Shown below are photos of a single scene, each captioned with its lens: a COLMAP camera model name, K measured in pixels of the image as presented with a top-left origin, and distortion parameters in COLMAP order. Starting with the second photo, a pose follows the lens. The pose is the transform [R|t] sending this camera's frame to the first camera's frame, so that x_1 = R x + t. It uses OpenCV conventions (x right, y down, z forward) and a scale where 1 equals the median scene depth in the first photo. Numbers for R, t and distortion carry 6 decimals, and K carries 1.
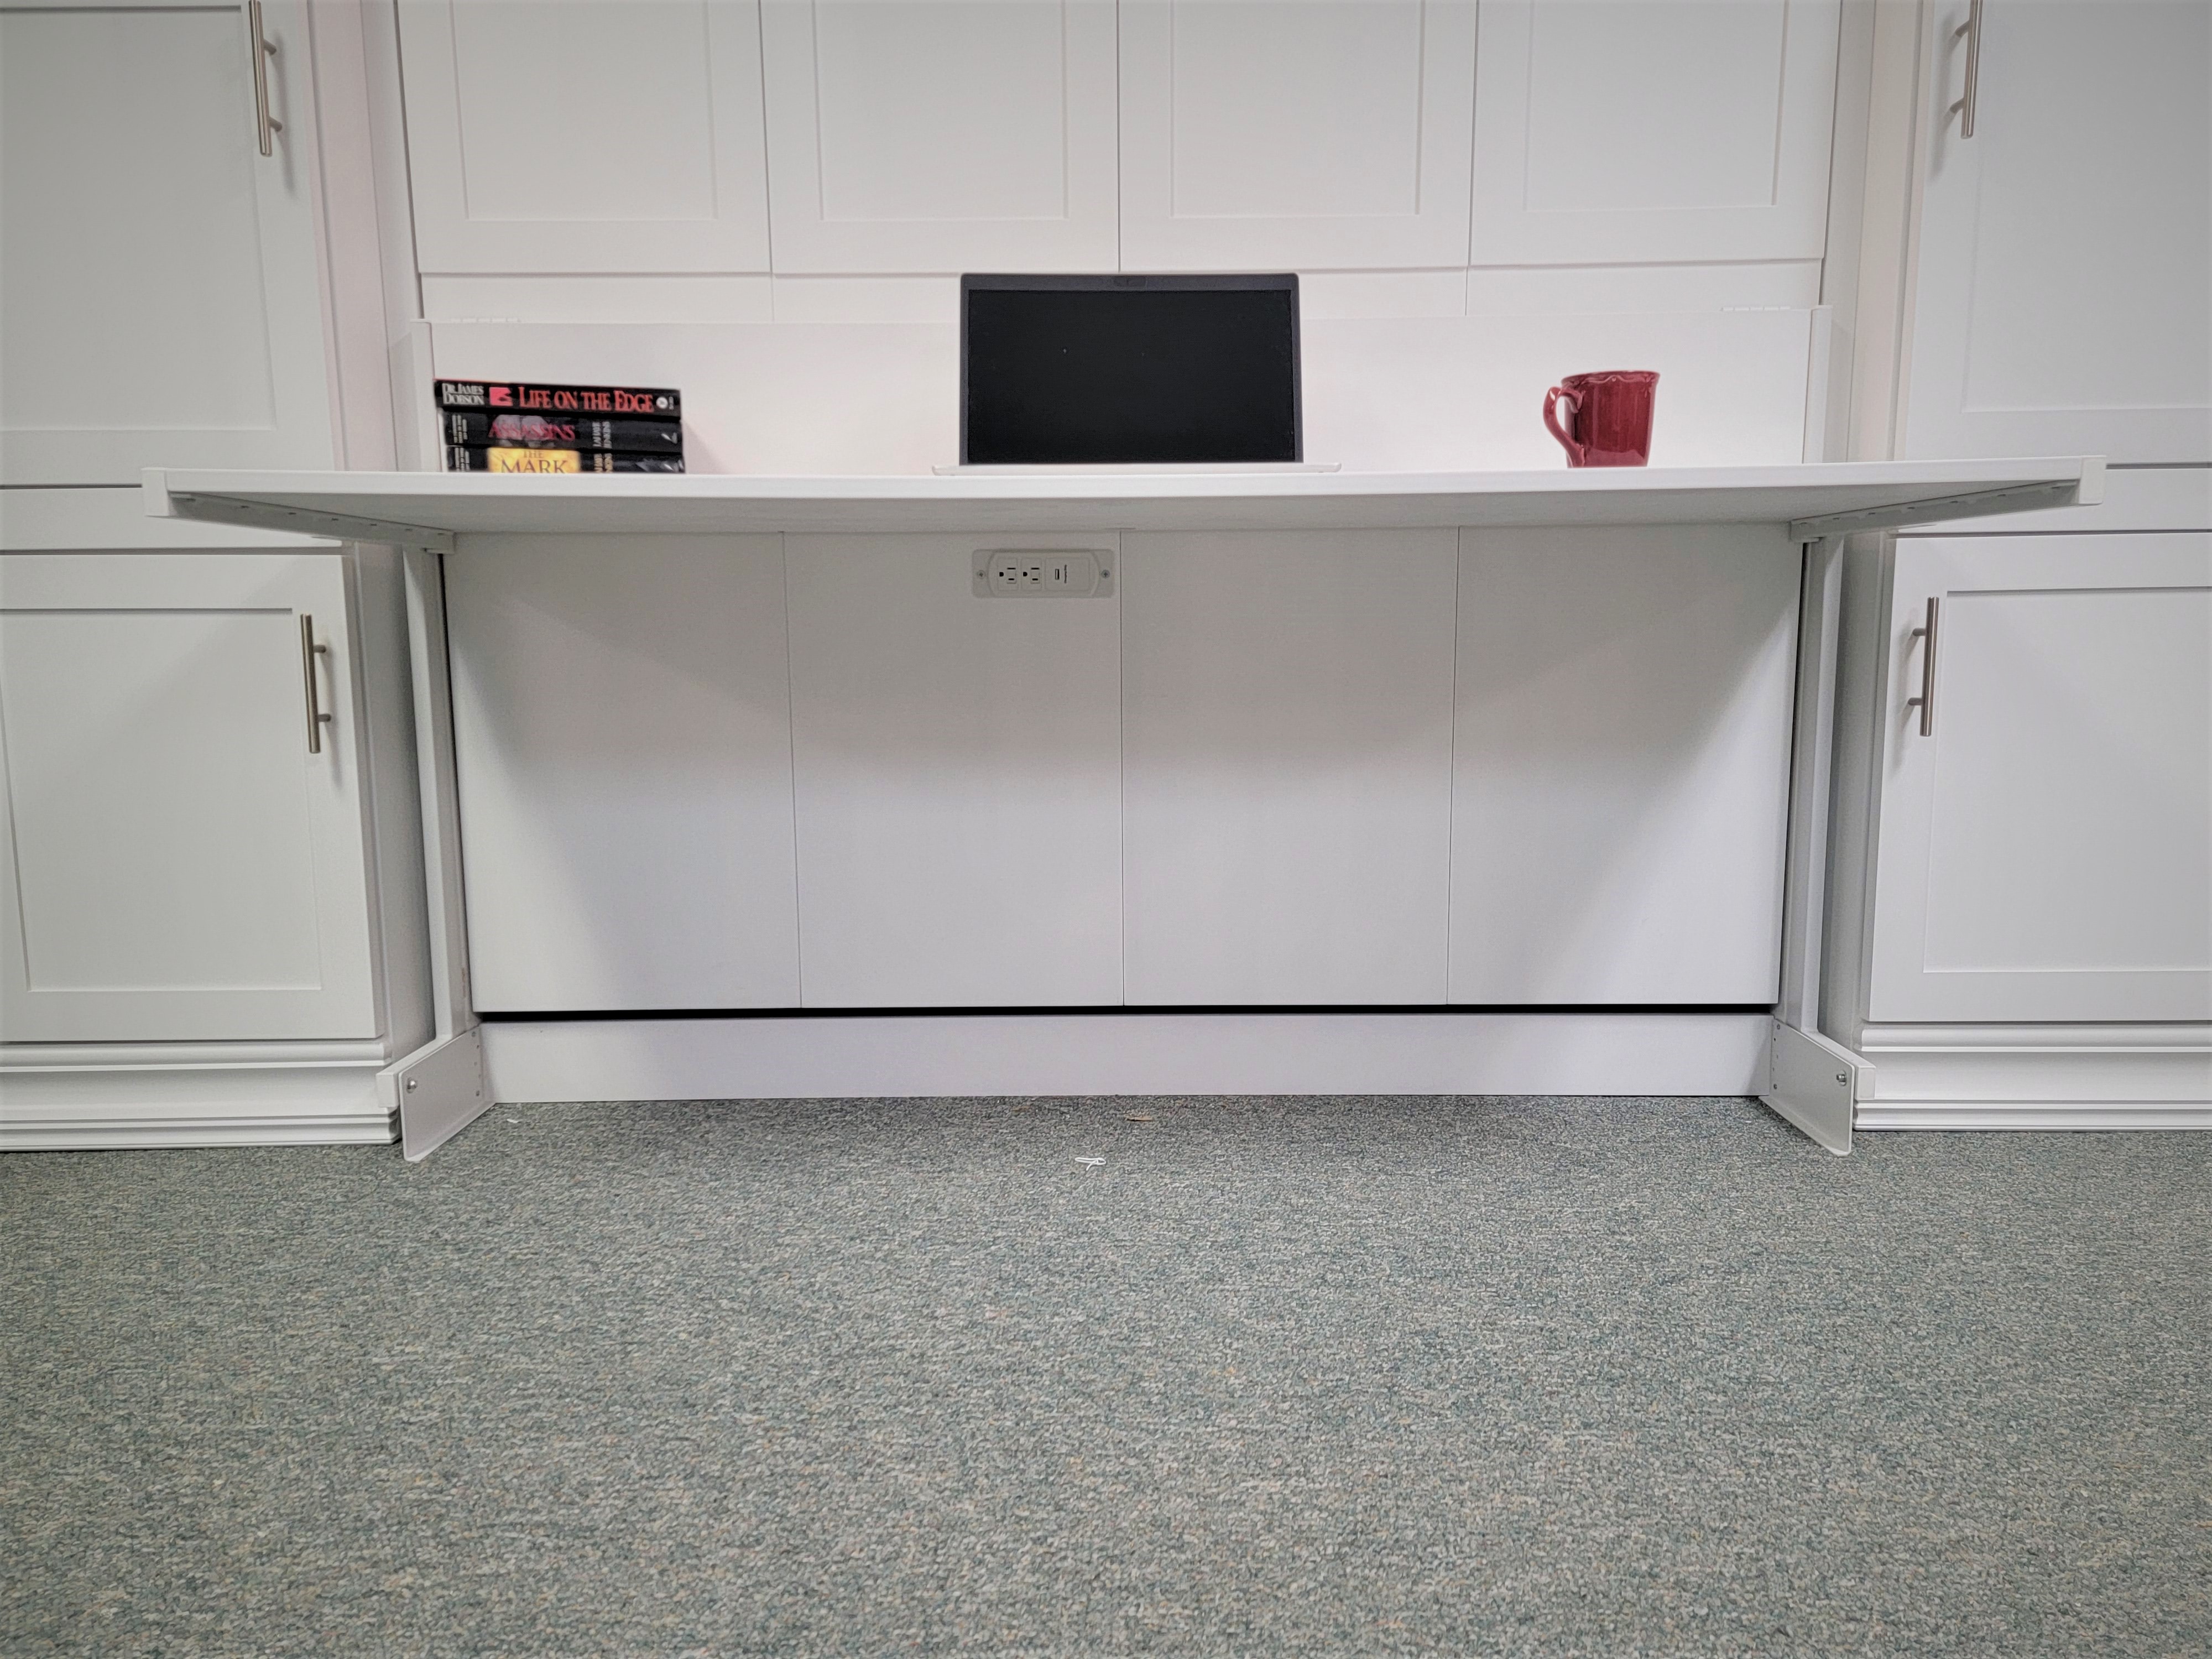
lens RADIAL K [[1581.2, 0, 1098.4], [0, 1581.2, 818.1], [0, 0, 1]] dist [0.071742, -0.046244]
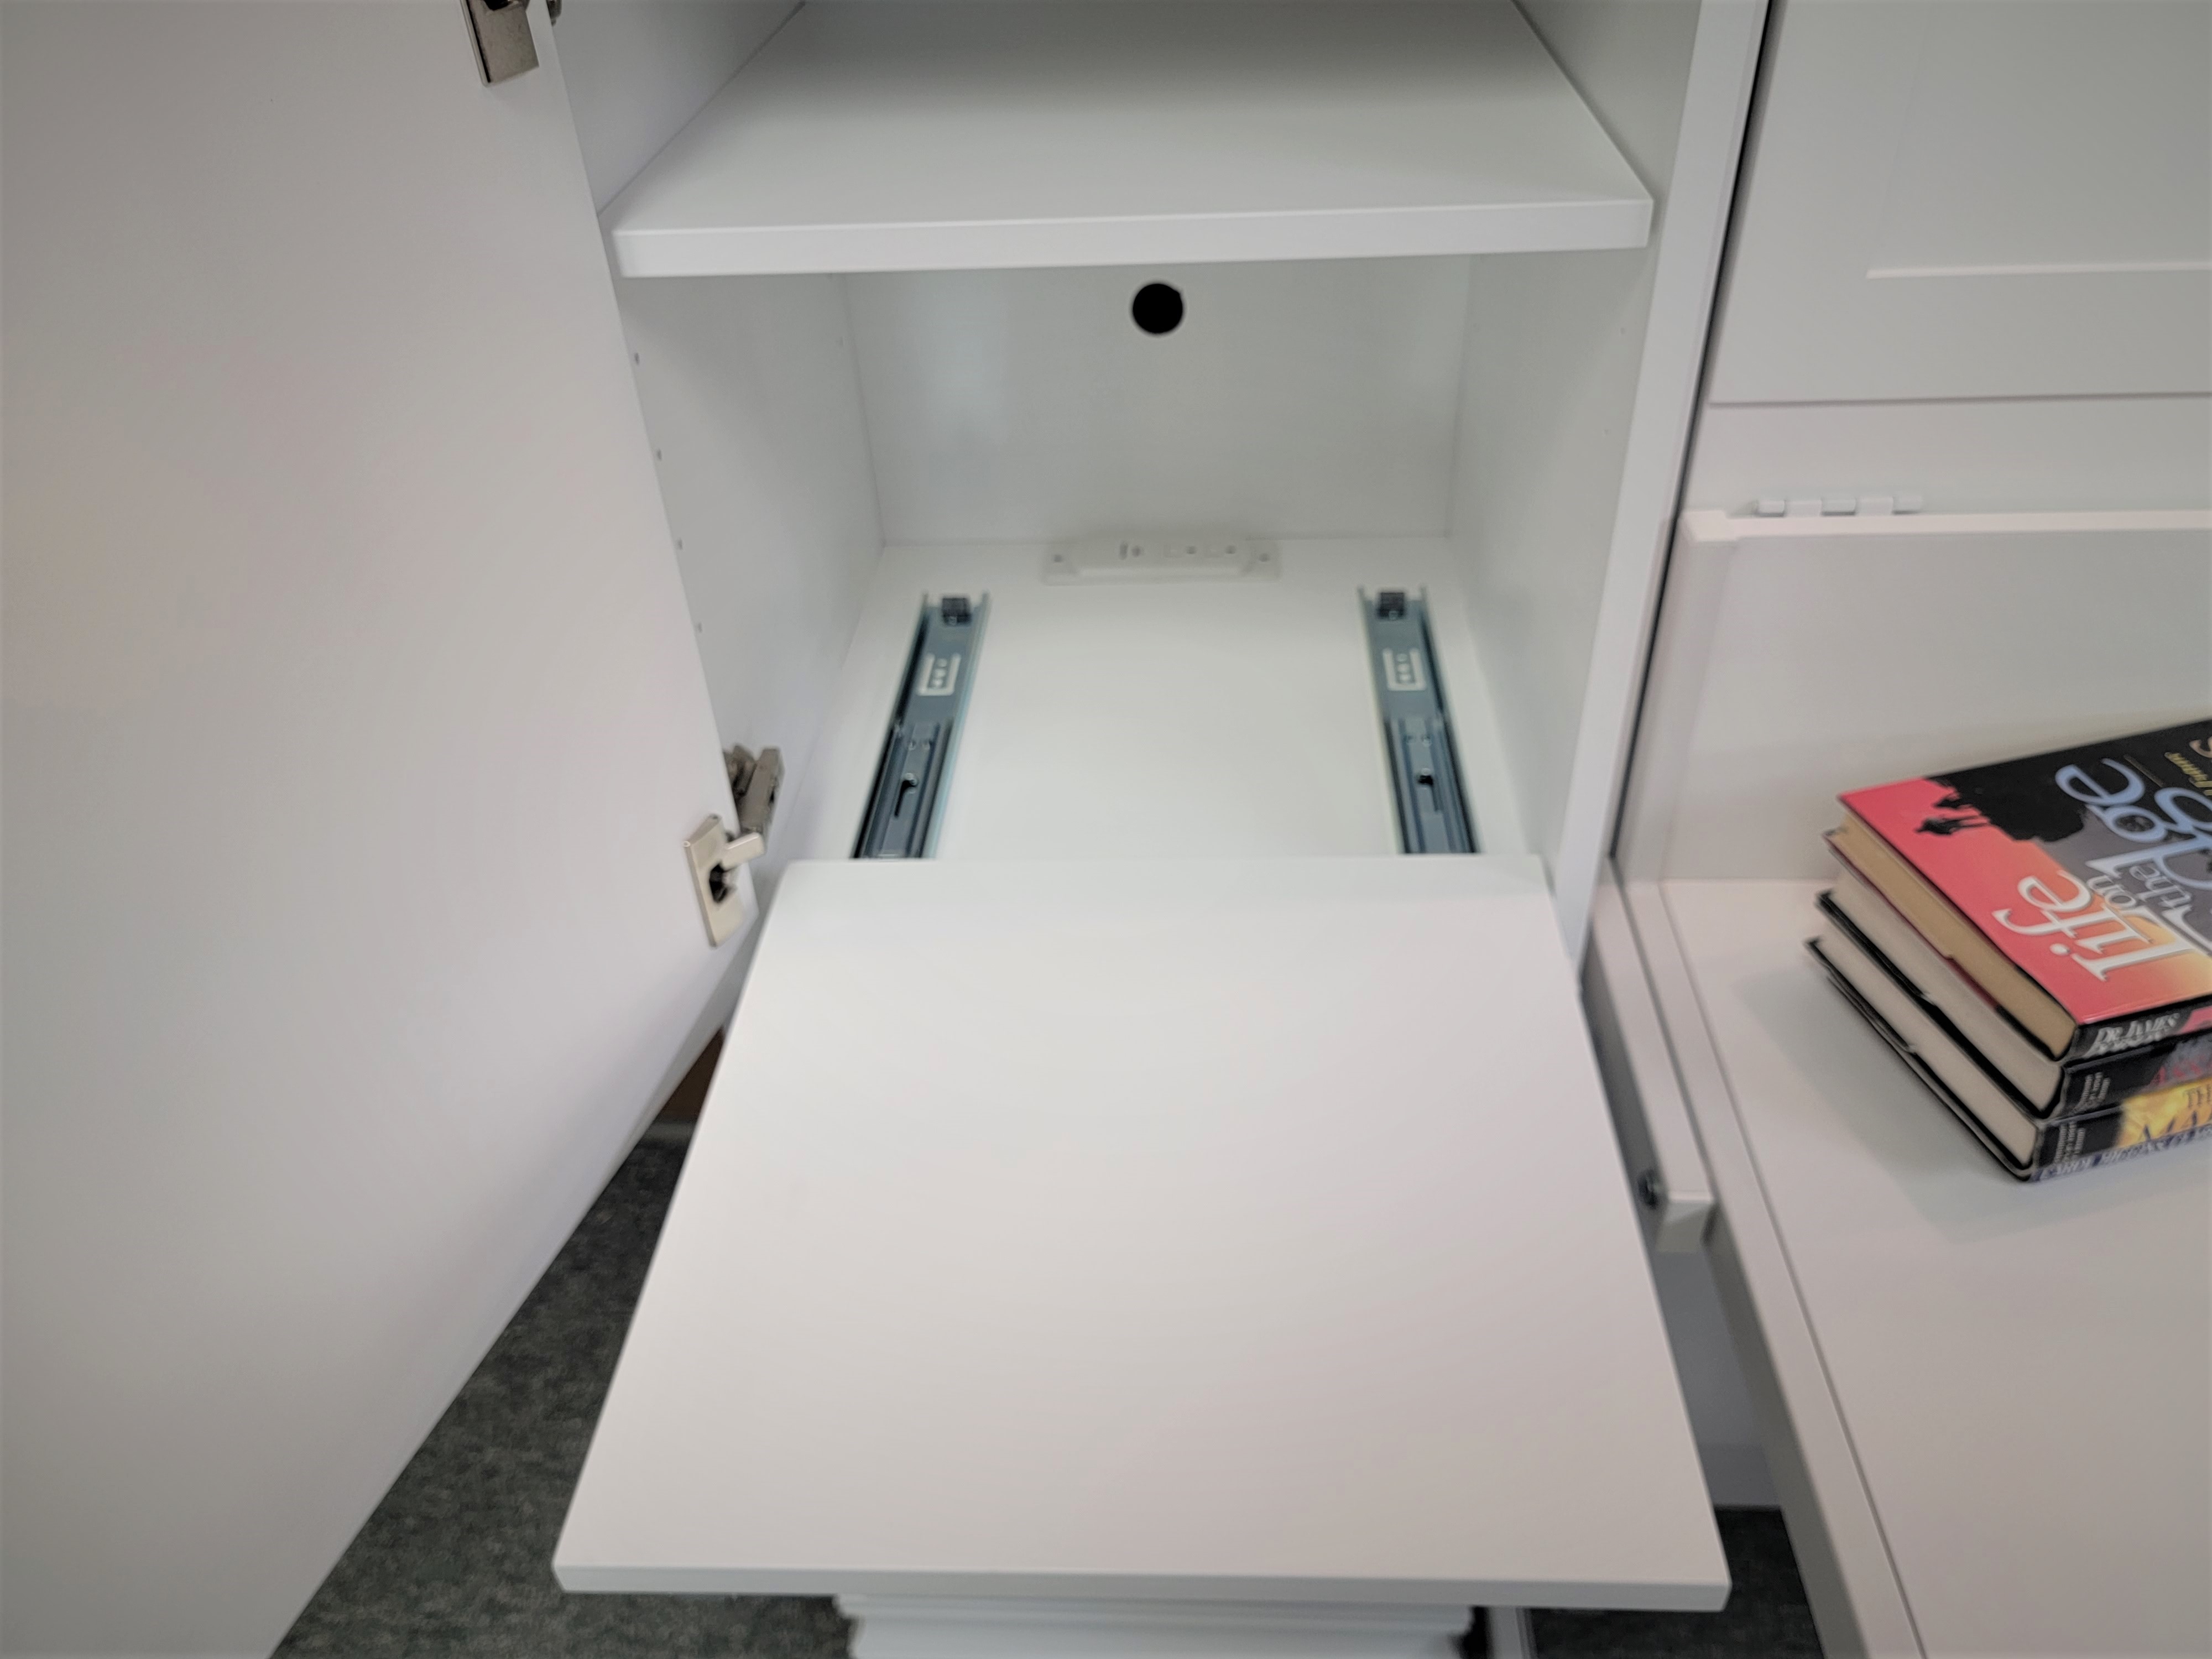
lens RADIAL K [[1618.0, 0, 1119.8], [0, 1618.0, 832.3], [0, 0, 1]] dist [0.029905, -0.004606]
pose [[0.998879, -0.000974, -0.047336, -0.611166], [0.024622, 0.864643, 0.501784, -0.504544], [0.040440, -0.502387, 0.863697, 0.643501]]
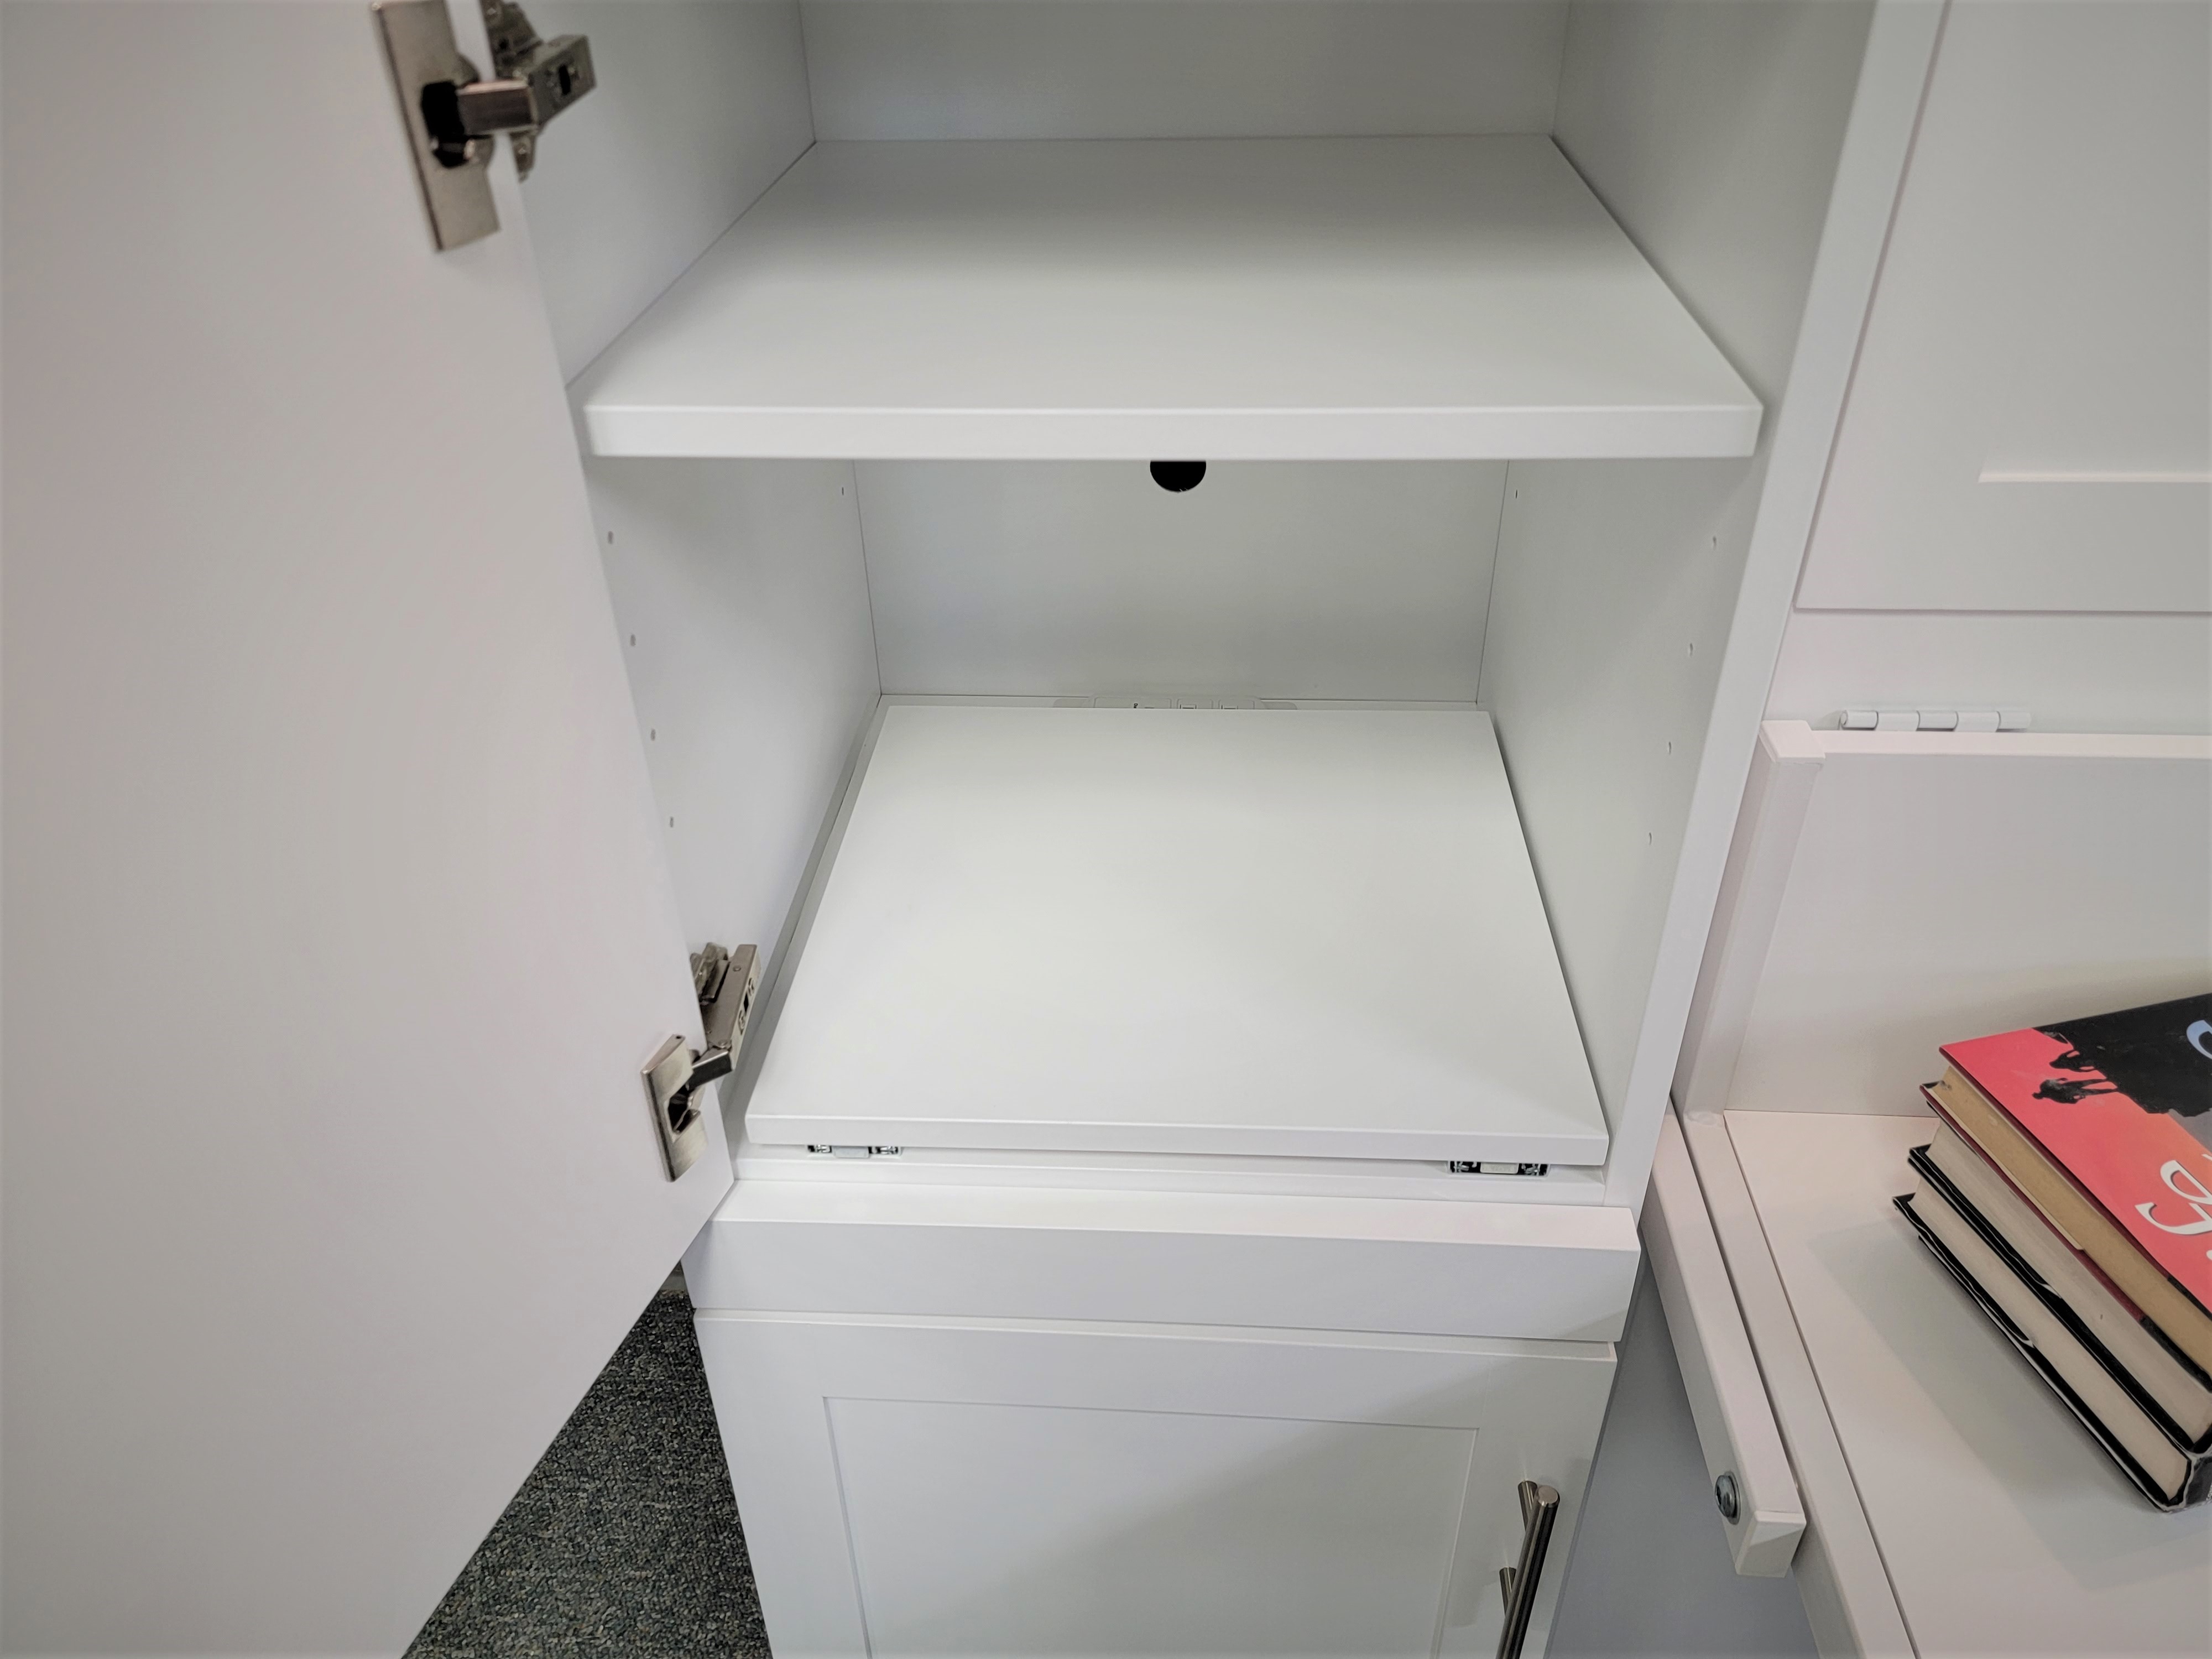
lens RADIAL K [[1578.7, 0, 1106.0], [0, 1578.7, 829.5], [0, 0, 1]] dist [0.073844, -0.057239]
pose [[0.998465, 0.022389, -0.050659, -0.620020], [0.002925, 0.892062, 0.451904, -0.509350], [0.055309, -0.451358, 0.890627, 0.708643]]
